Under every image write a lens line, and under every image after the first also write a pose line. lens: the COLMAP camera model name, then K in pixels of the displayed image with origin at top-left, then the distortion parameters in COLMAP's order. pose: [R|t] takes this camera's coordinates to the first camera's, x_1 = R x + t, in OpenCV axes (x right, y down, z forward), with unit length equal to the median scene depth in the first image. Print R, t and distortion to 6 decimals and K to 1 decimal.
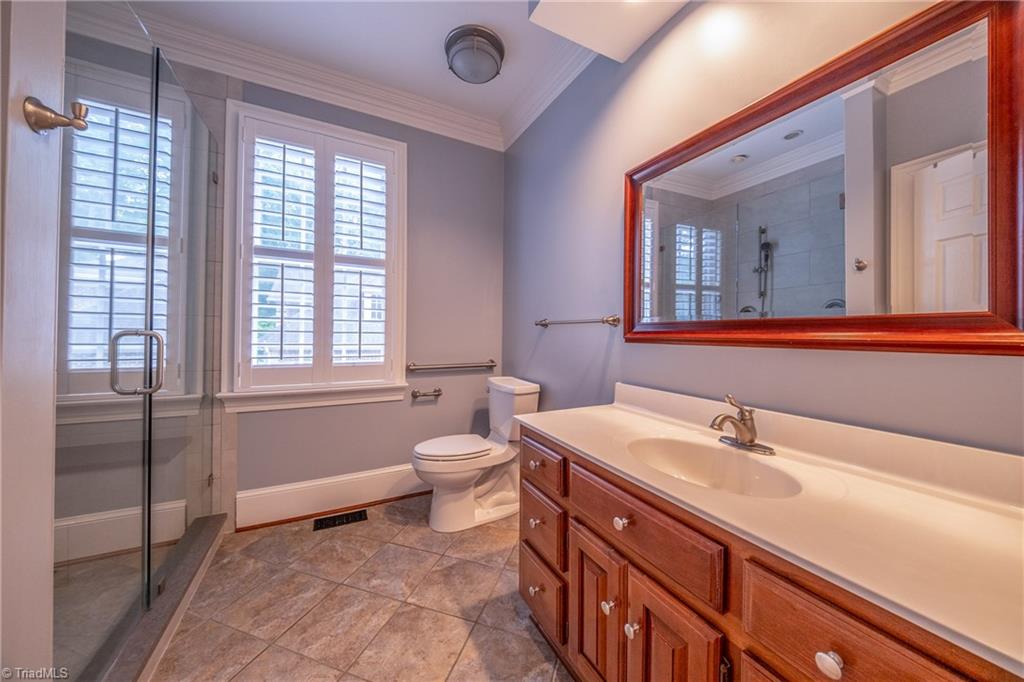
lens RADIAL K [[348.1, 0, 510.4], [0, 348.1, 333.0], [0, 0, 1]] dist [0.036839, -0.017625]
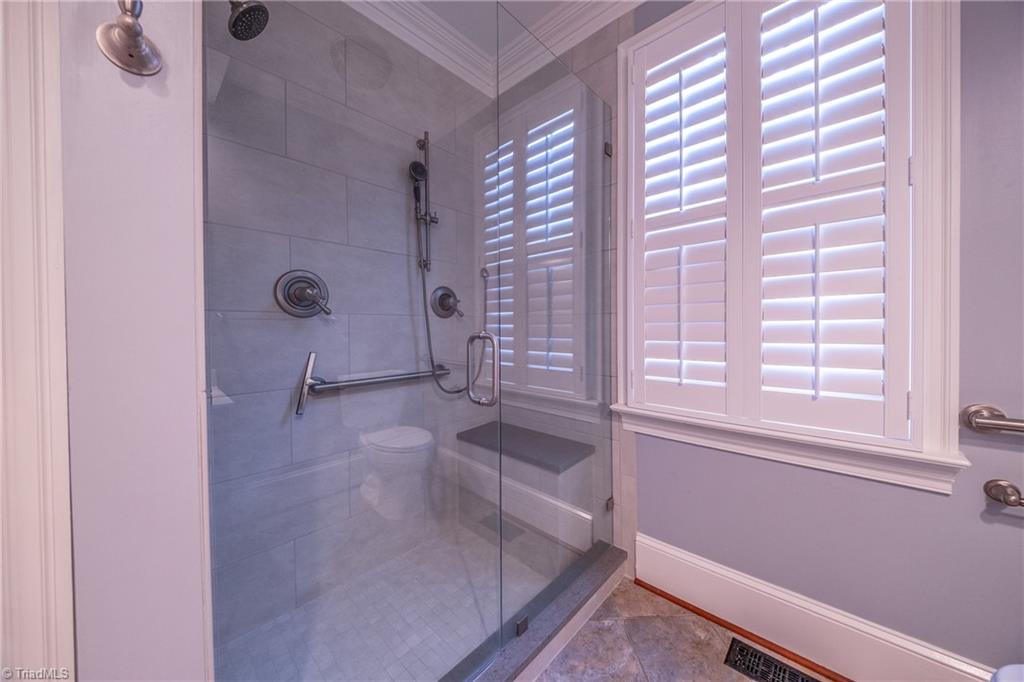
lens RADIAL K [[351.0, 0, 511.2], [0, 351.0, 331.3], [0, 0, 1]] dist [-0.008721, -0.000029]
pose [[0.337081, -0.009219, -0.941431, -0.128165], [0.014157, 0.999889, -0.004723, -0.001673], [0.941369, -0.011736, 0.337174, 0.490509]]
